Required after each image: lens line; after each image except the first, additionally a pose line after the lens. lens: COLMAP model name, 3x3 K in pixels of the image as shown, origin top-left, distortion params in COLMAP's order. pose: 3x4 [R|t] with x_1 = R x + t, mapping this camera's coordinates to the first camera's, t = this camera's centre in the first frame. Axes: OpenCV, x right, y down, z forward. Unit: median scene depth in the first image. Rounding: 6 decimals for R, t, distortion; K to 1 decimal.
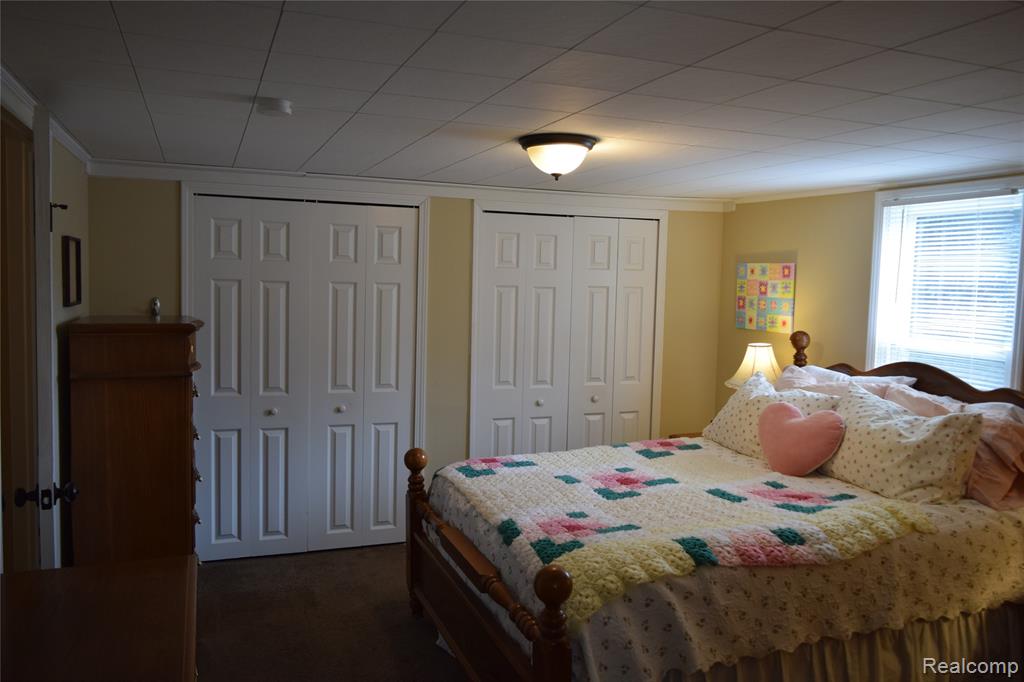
lens RADIAL K [[796.8, 0, 514.6], [0, 796.8, 333.6], [0, 0, 1]] dist [-0.008893, -0.003655]
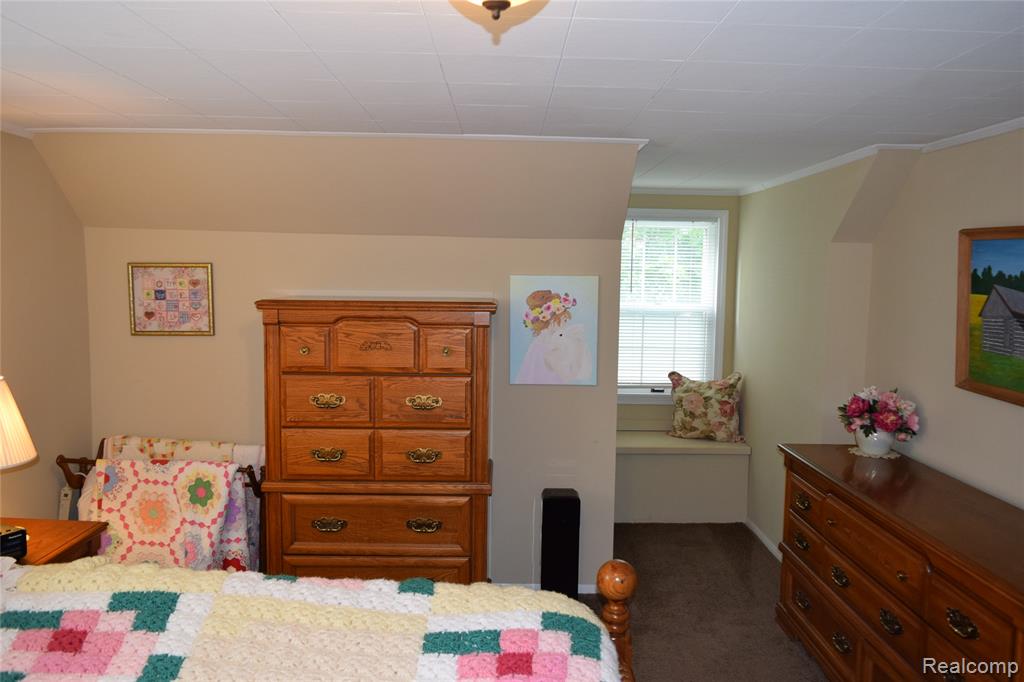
lens RADIAL K [[796.8, 0, 514.6], [0, 796.8, 333.6], [0, 0, 1]] dist [-0.008893, -0.003655]
pose [[-0.936564, -0.071257, 0.343178, -0.067963], [-0.018414, 0.987767, 0.154845, -0.060680], [-0.350014, 0.138703, -0.926419, 0.881145]]
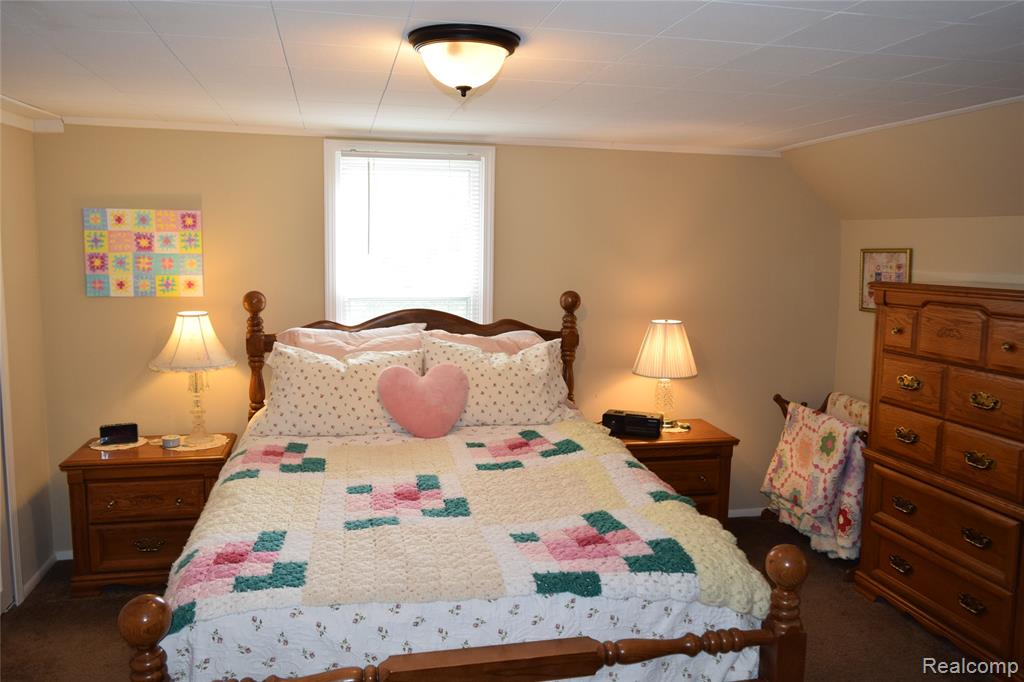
lens RADIAL K [[796.8, 0, 514.6], [0, 796.8, 333.6], [0, 0, 1]] dist [-0.008893, -0.003655]
pose [[0.142493, -0.135104, 0.980532, -0.413264], [0.060905, 0.989960, 0.127552, -0.046183], [-0.987920, 0.041544, 0.149291, 0.542170]]
